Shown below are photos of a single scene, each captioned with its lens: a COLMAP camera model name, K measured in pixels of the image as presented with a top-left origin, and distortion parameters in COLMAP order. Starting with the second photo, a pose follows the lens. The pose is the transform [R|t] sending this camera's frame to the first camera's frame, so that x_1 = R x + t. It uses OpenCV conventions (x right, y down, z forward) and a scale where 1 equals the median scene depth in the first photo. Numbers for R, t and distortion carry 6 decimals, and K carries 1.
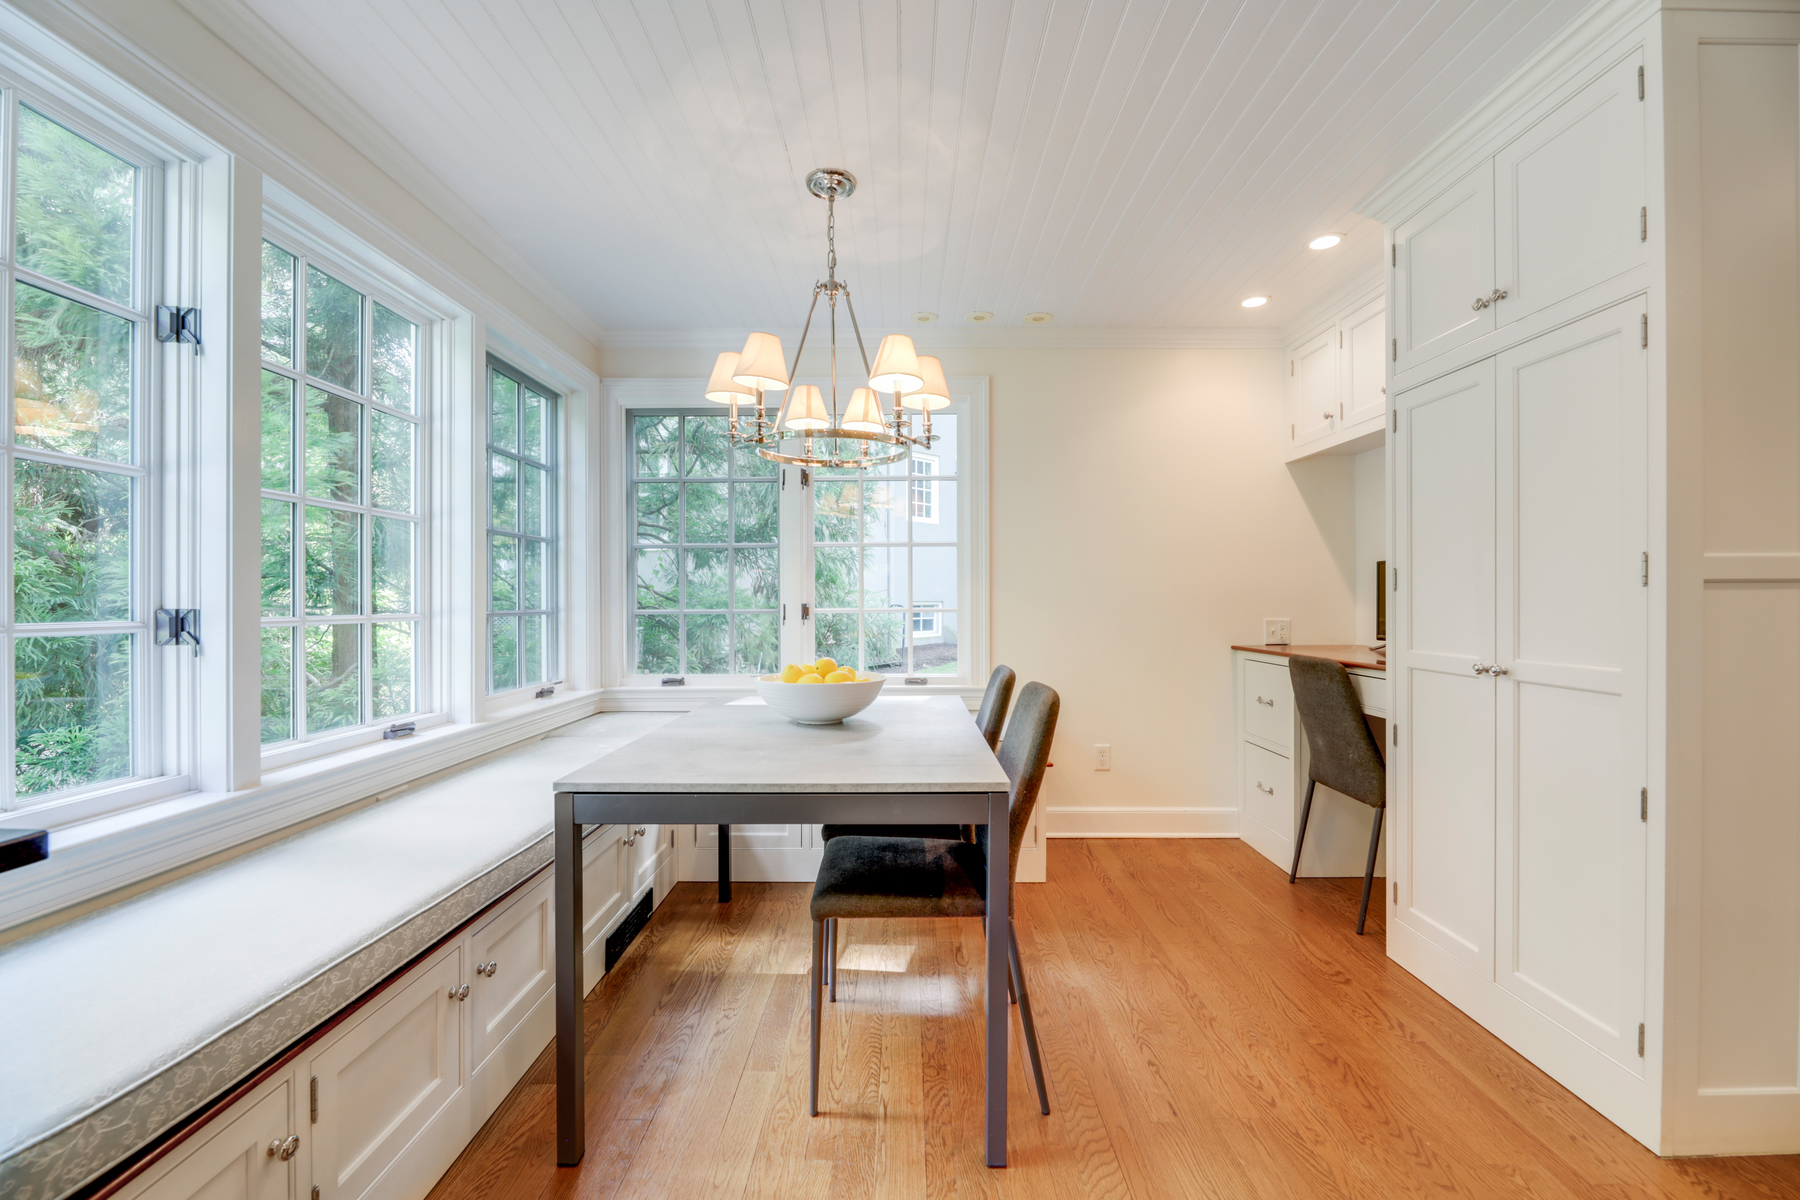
lens RADIAL K [[734.9, 0, 897.1], [0, 734.9, 603.4], [0, 0, 1]] dist [-0.002049, -0.000292]
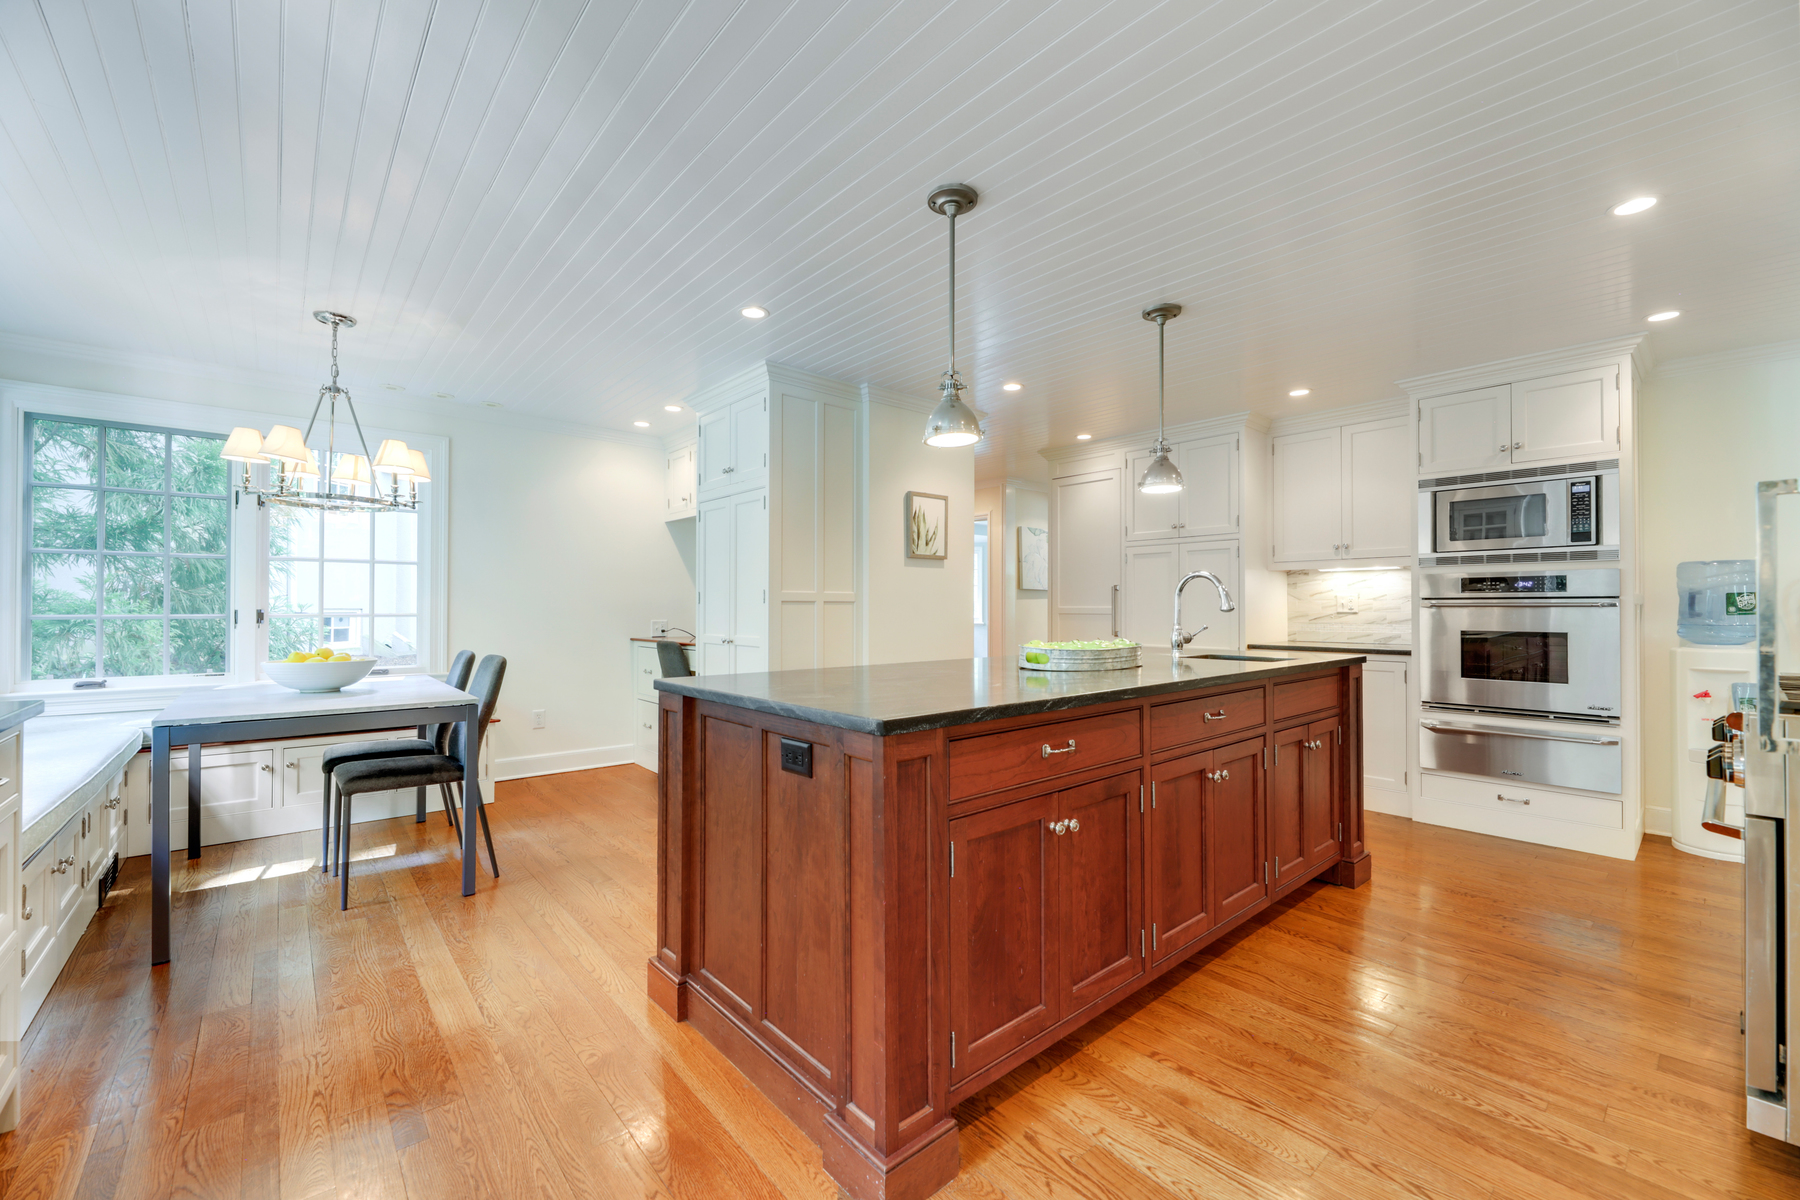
lens RADIAL K [[734.9, 0, 897.1], [0, 734.9, 603.4], [0, 0, 1]] dist [-0.002049, -0.000292]
pose [[0.759909, 0.009679, 0.649958, -0.182879], [-0.002186, 0.999922, -0.012335, 0.004709], [-0.650026, 0.007952, 0.759870, -0.817244]]
